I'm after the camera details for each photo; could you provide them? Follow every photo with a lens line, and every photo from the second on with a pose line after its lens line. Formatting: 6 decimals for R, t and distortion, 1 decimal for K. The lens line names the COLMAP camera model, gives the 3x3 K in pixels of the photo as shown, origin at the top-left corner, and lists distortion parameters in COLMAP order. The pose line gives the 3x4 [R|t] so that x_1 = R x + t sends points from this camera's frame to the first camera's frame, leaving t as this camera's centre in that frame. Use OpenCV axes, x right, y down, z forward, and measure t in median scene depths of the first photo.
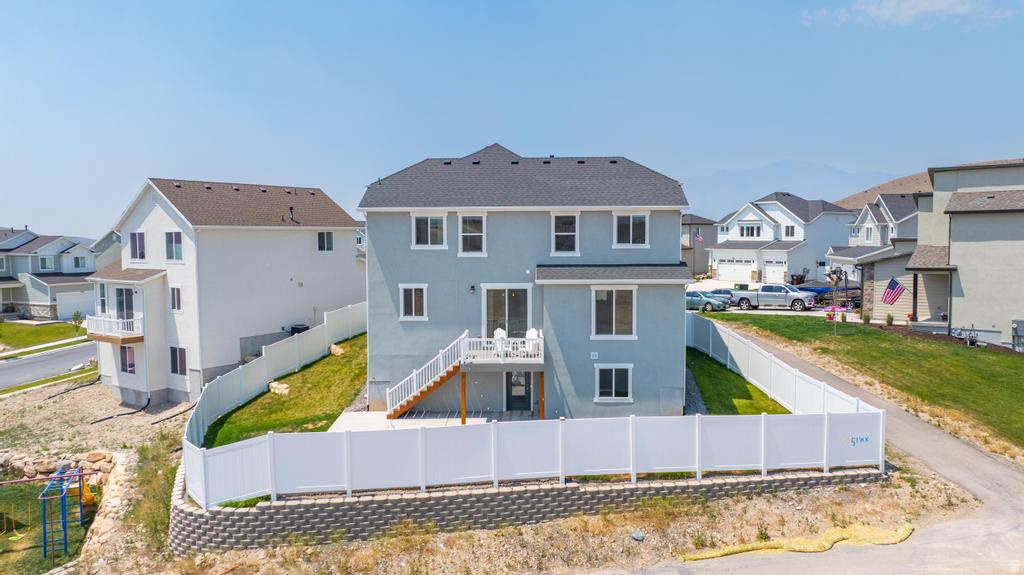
lens RADIAL K [[714.0, 0, 512.0], [0, 714.0, 287.5], [0, 0, 1]] dist [-0.047760, 0.052431]
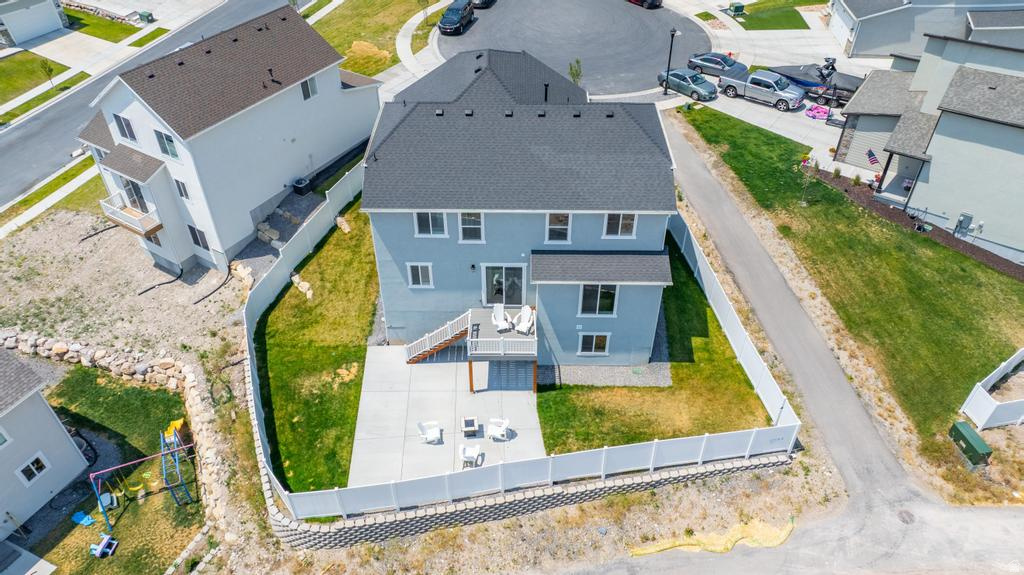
lens RADIAL K [[696.6, 0, 500.6], [0, 696.6, 287.3], [0, 0, 1]] dist [-0.027087, 0.001856]
pose [[0.999755, -0.018029, 0.012872, -0.027070], [0.007202, 0.814036, 0.580769, -0.606137], [-0.020949, -0.580534, 0.813967, 0.099760]]
